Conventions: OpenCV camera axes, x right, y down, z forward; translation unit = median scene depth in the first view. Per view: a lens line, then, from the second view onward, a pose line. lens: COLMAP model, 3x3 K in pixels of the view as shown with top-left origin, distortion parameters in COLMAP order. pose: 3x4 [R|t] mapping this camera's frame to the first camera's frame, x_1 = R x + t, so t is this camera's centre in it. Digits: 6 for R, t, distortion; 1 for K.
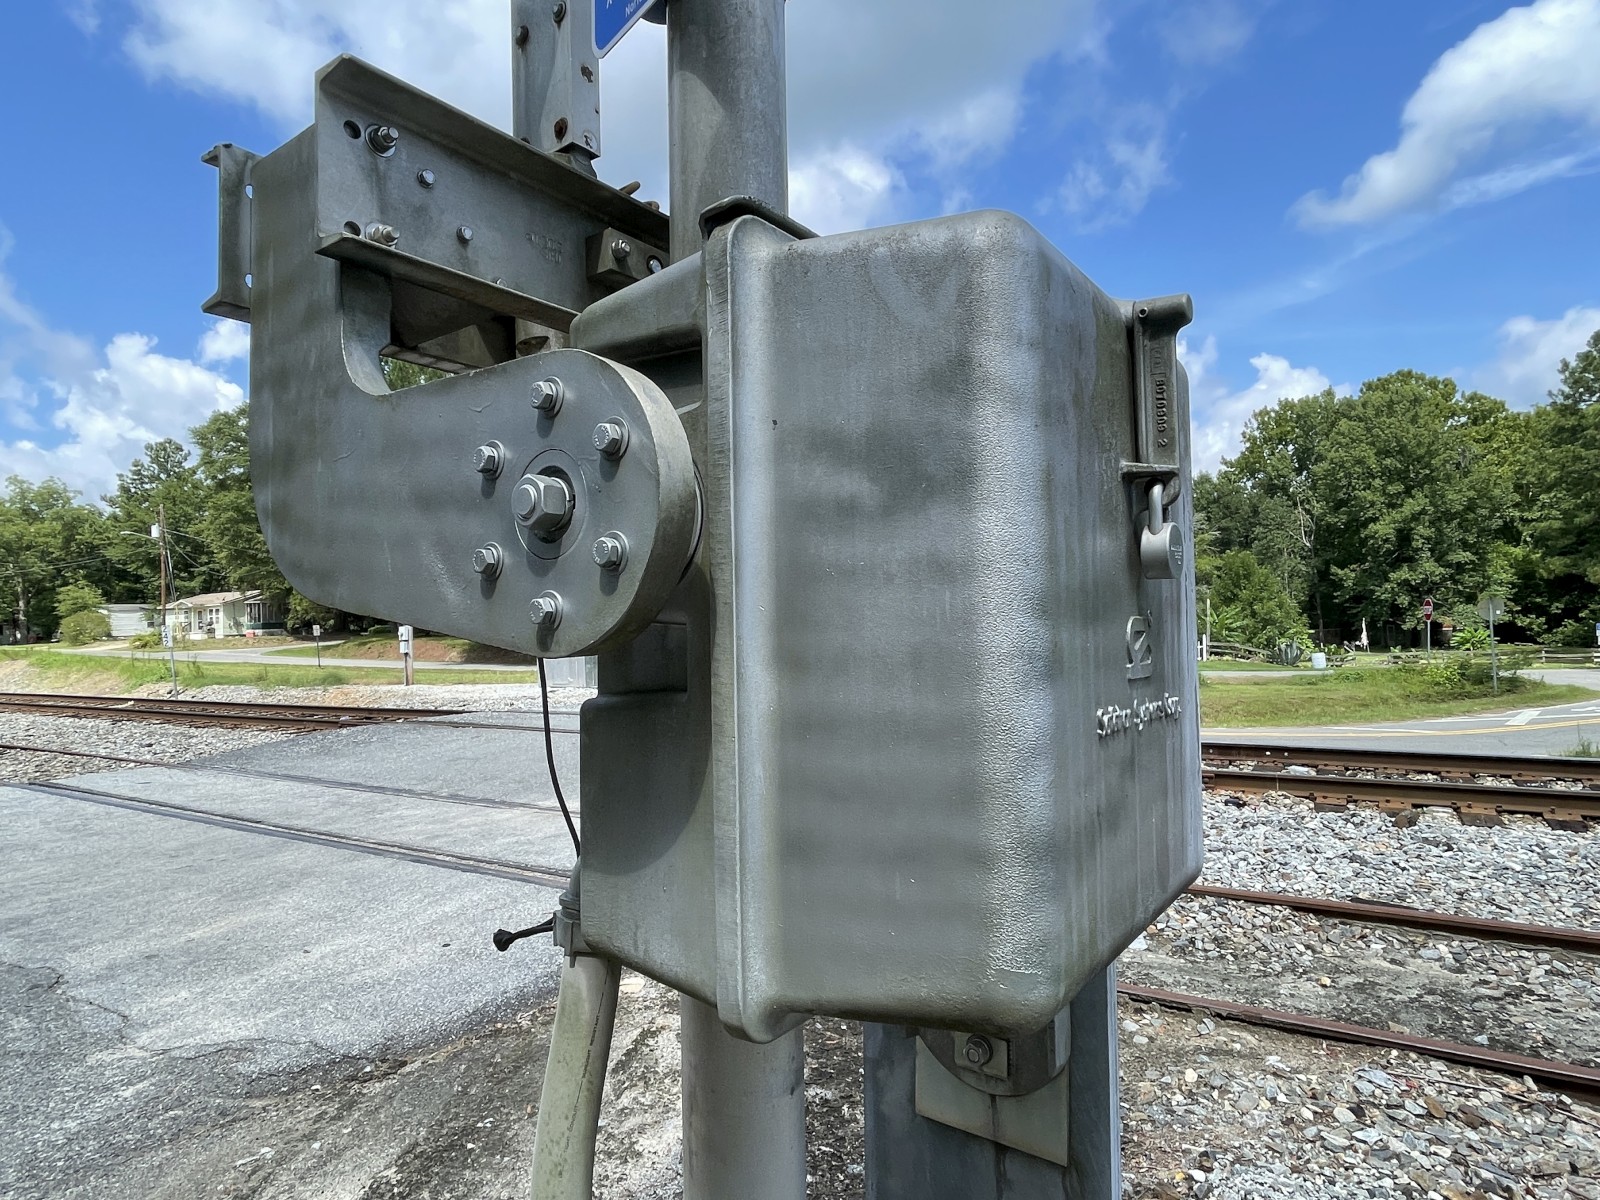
lens RADIAL K [[931.6, 0, 800.0], [0, 931.6, 600.0], [0, 0, 1]] dist [-0.002235, 0.000952]
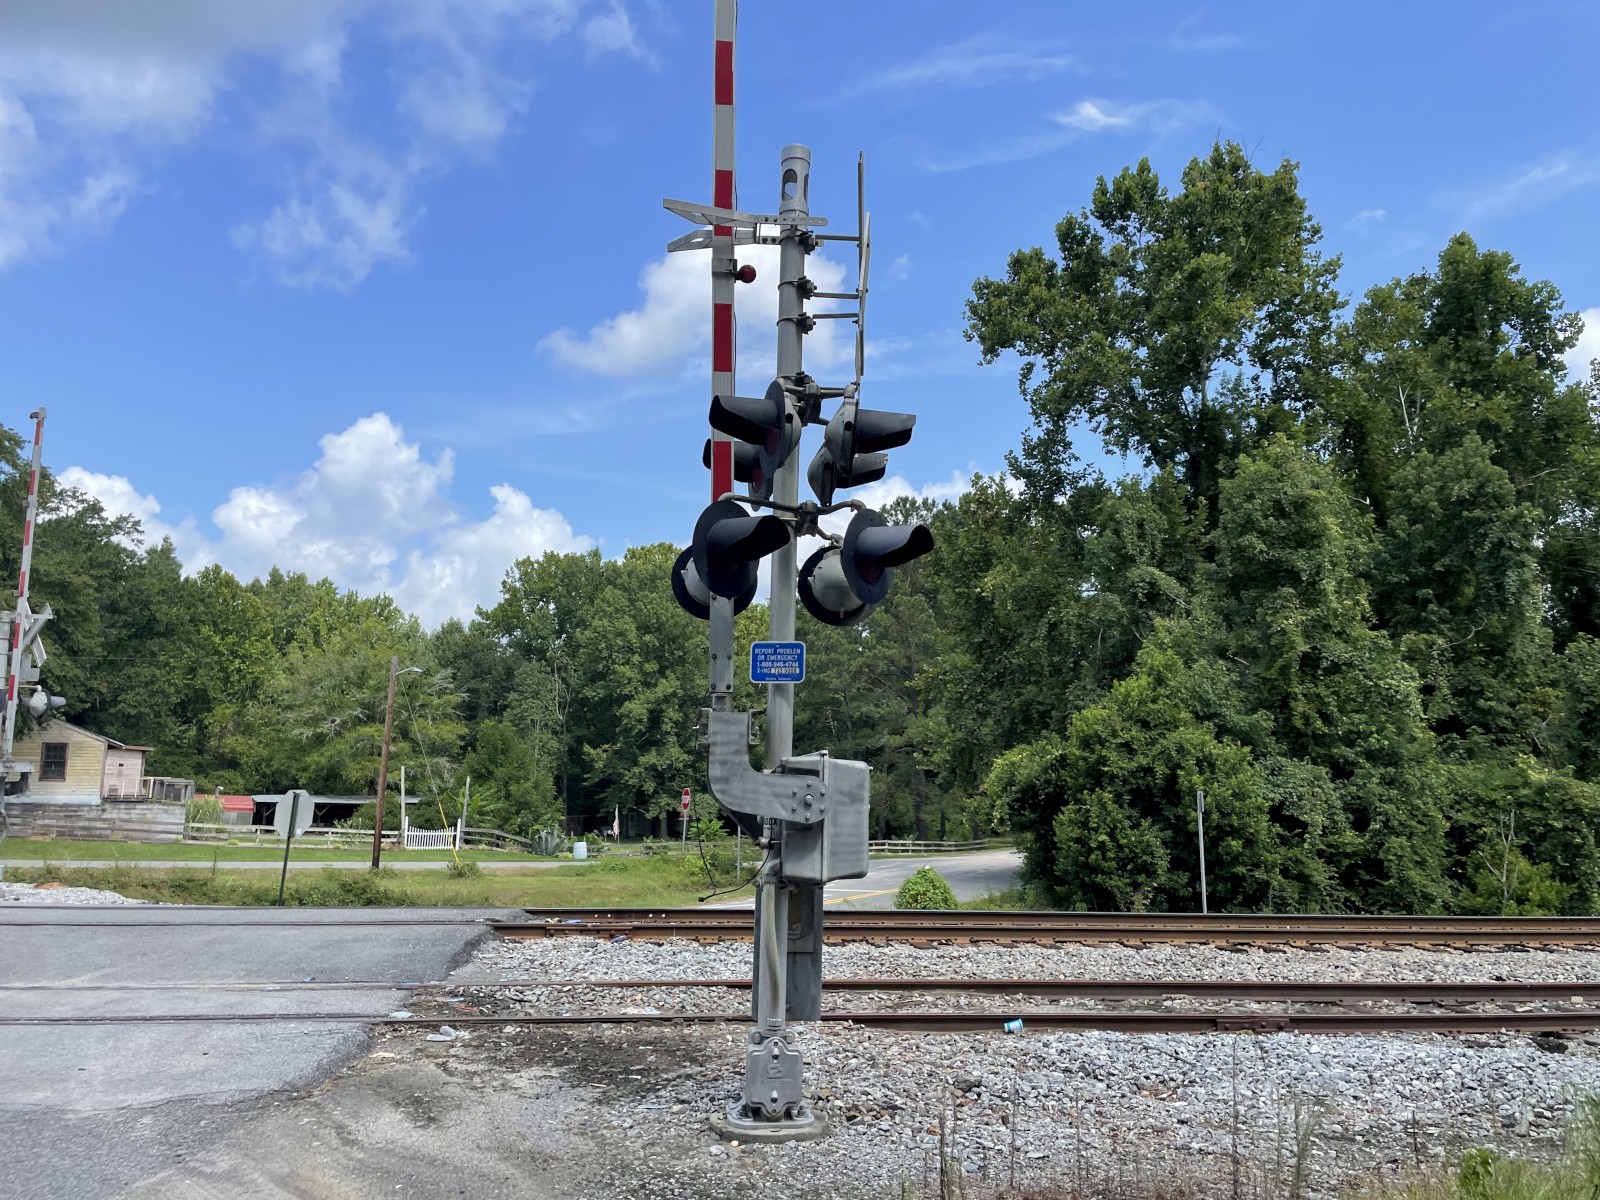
lens RADIAL K [[1219.1, 0, 814.0], [0, 1219.1, 599.4], [0, 0, 1]] dist [0.105450, -0.140317]
pose [[0.749881, 0.145577, 0.645357, -0.050332], [-0.056324, 0.985996, -0.156971, -0.001318], [-0.659171, 0.081361, 0.747579, -0.046973]]
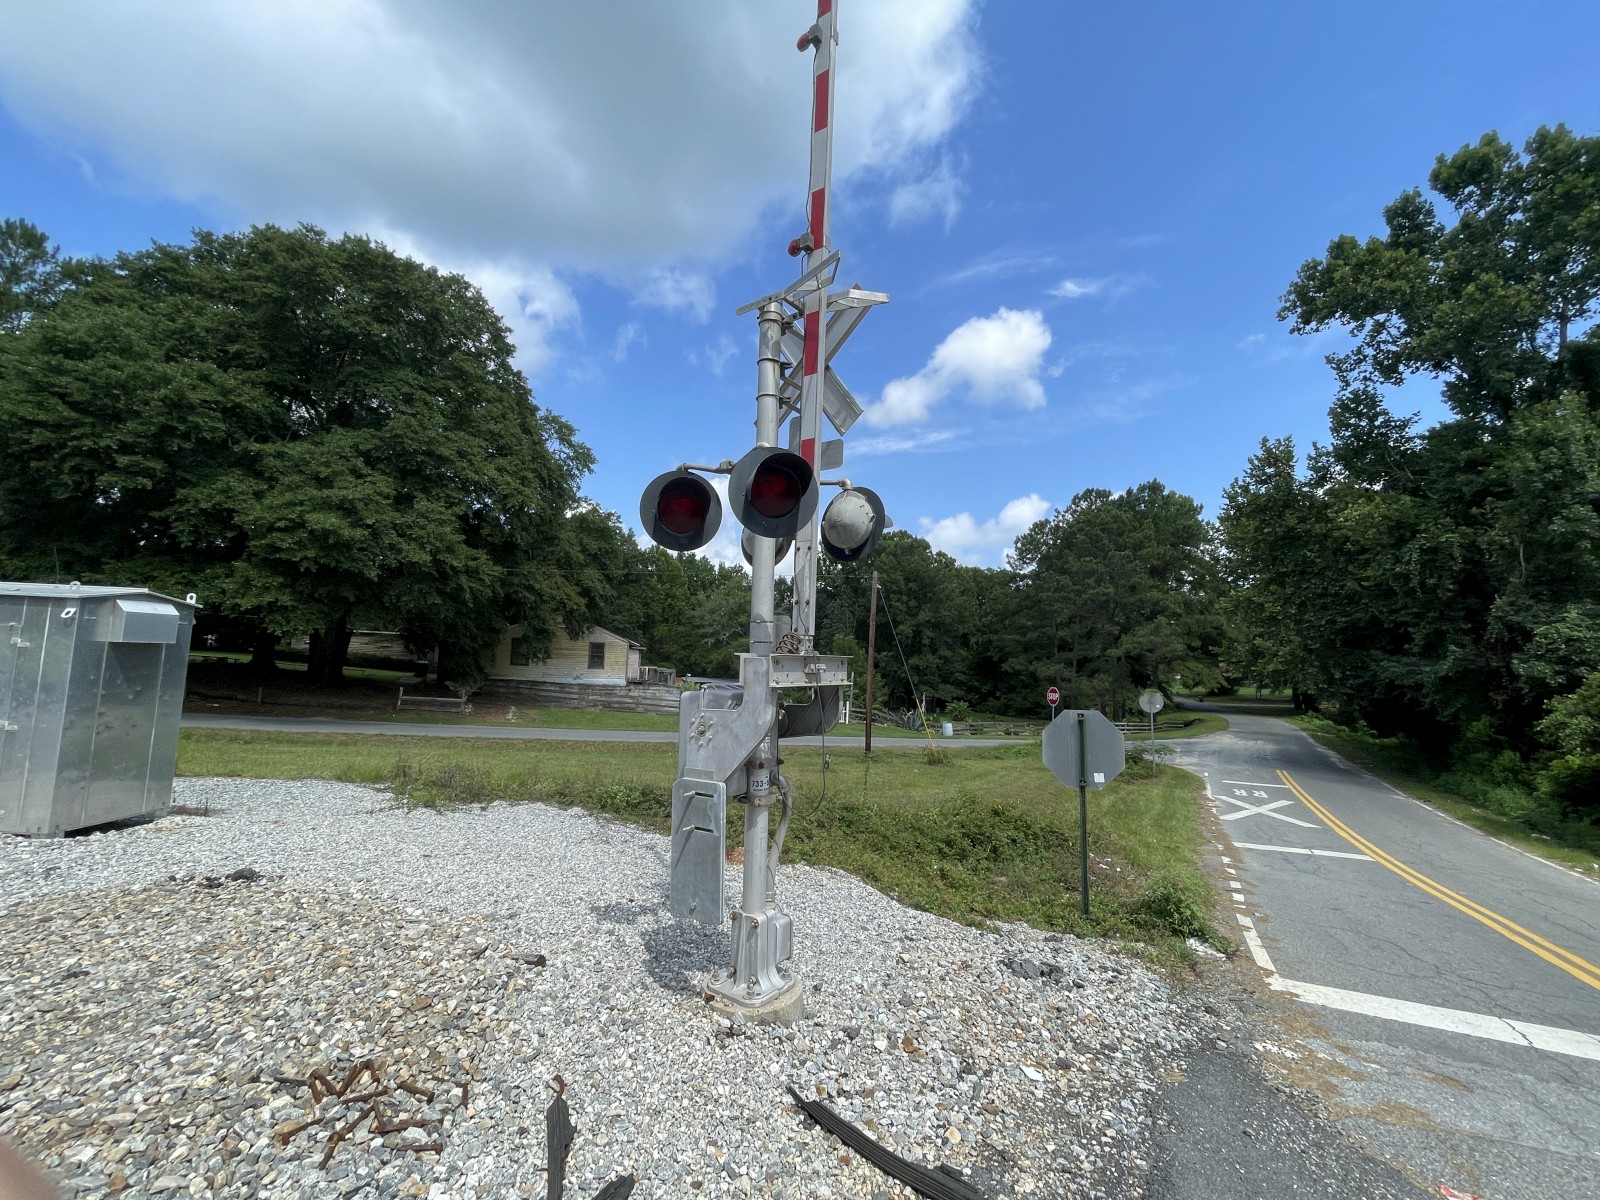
lens RADIAL K [[650.8, 0, 805.8], [0, 650.8, 602.0], [0, 0, 1]] dist [-0.001990, 0.000696]
pose [[0.856999, 0.121637, 0.500756, -0.033268], [-0.079427, 0.991310, -0.104863, 0.001406], [-0.509160, 0.050094, 0.859213, 0.186918]]
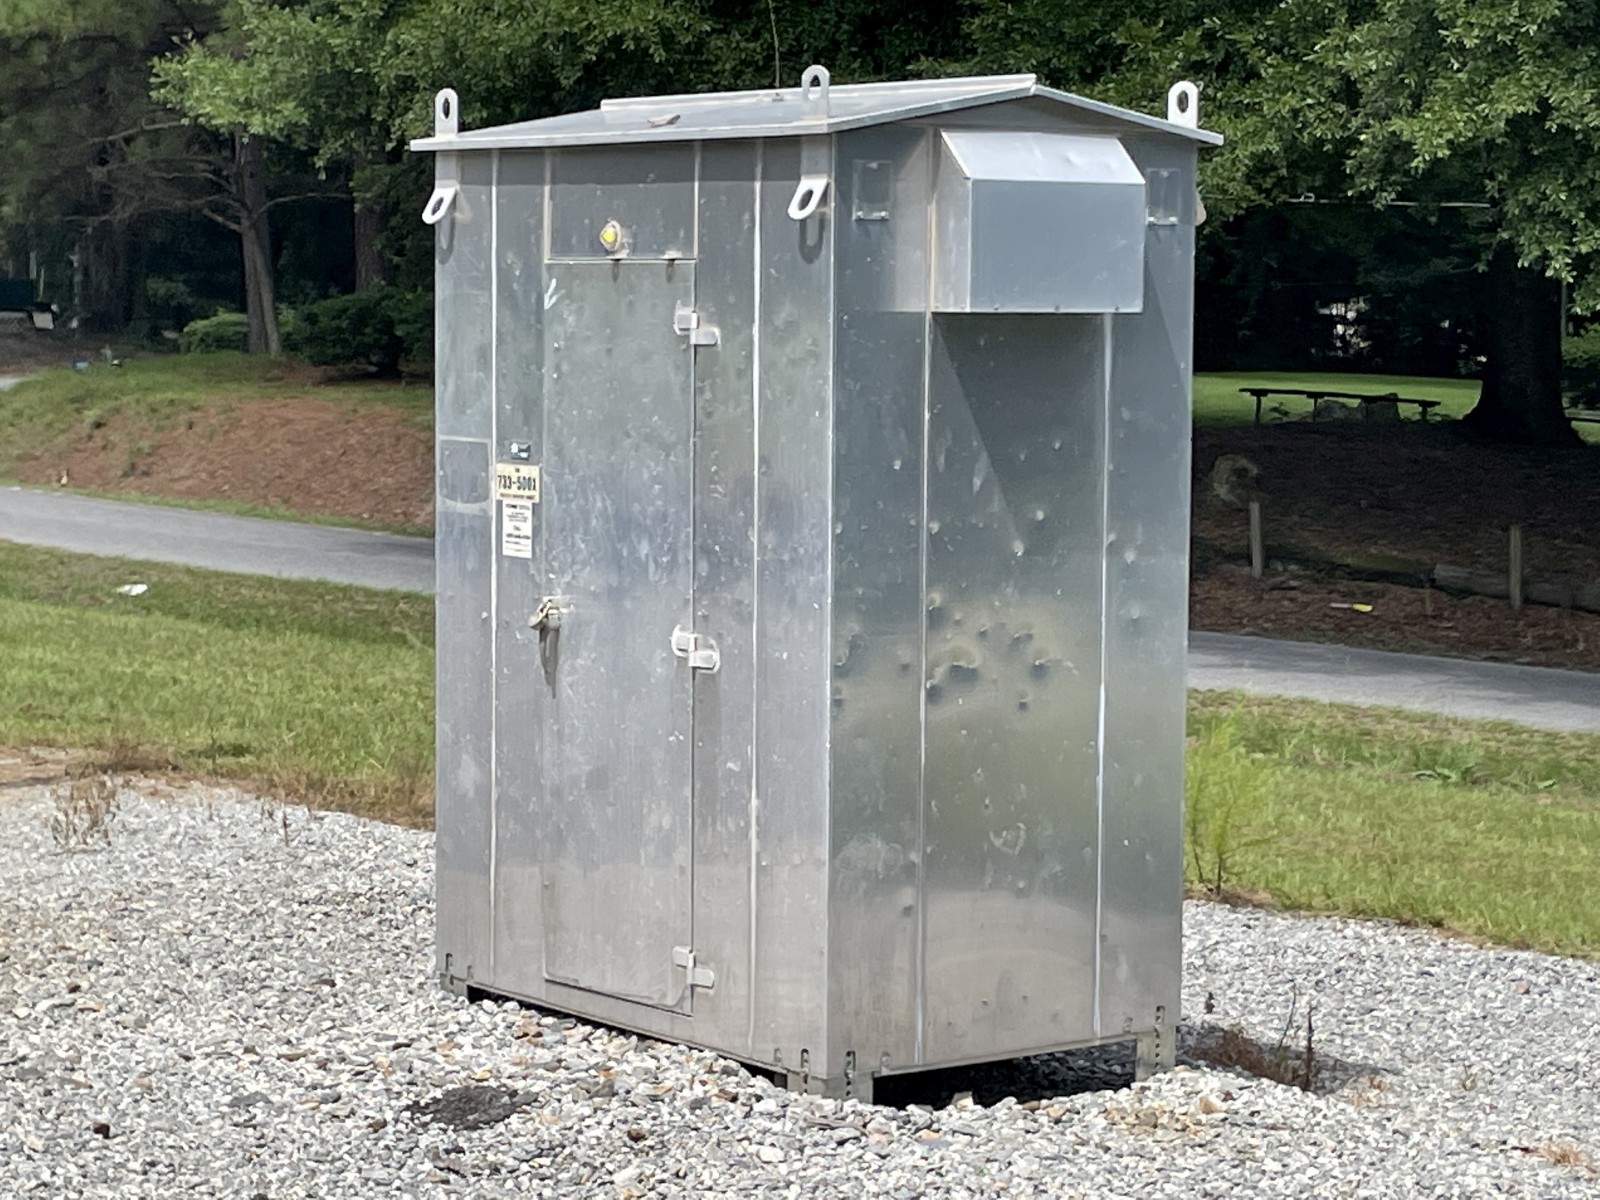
lens RADIAL K [[3840.0, 0, 800.0], [0, 3840.0, 600.0], [0, 0, 1]] dist [0.225656, -0.037023]
pose [[0.938927, 0.073285, -0.336222, -0.031499], [-0.043448, 0.994487, 0.095432, 0.002526], [0.341363, -0.074995, 0.936935, 0.193143]]
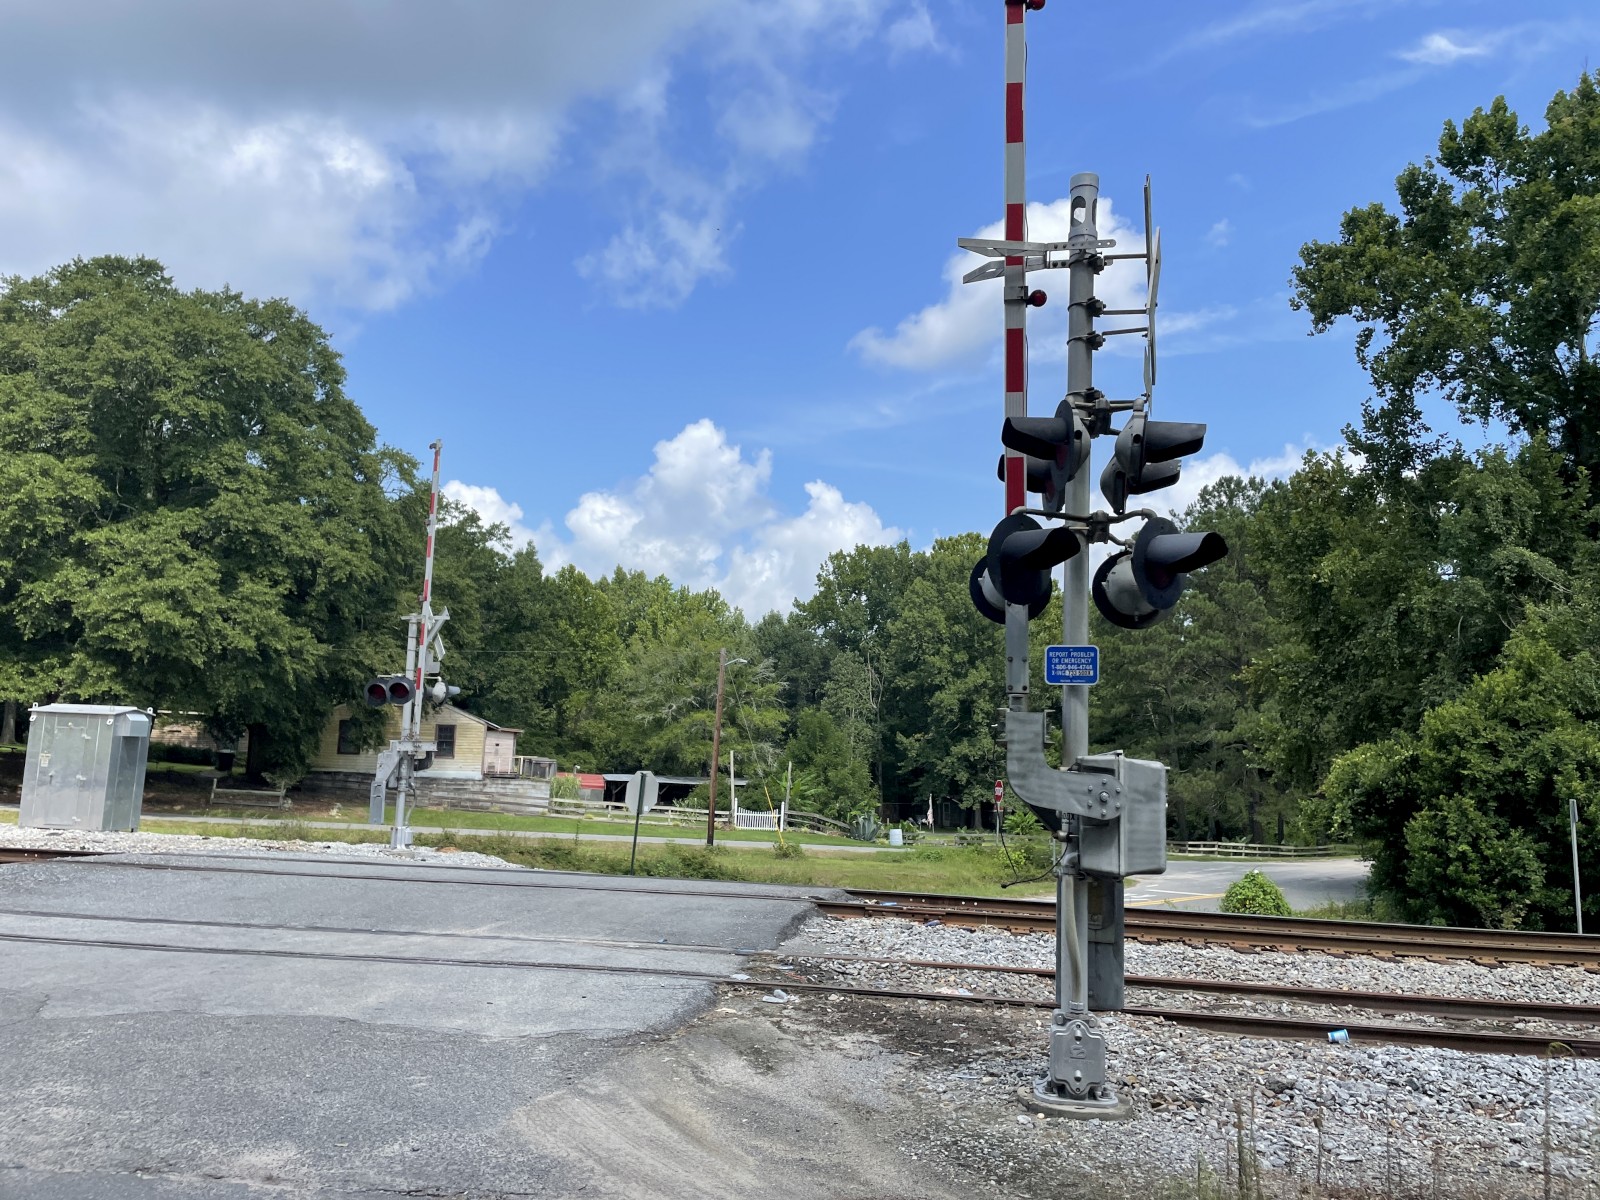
lens RADIAL K [[1219.9, 0, 796.9], [0, 1219.9, 574.4], [0, 0, 1]] dist [0.108767, -0.137011]
pose [[0.895314, 0.136682, 0.423948, -0.054032], [-0.079248, 0.985451, -0.150352, -0.001606], [-0.438330, 0.101016, 0.893120, -0.053885]]
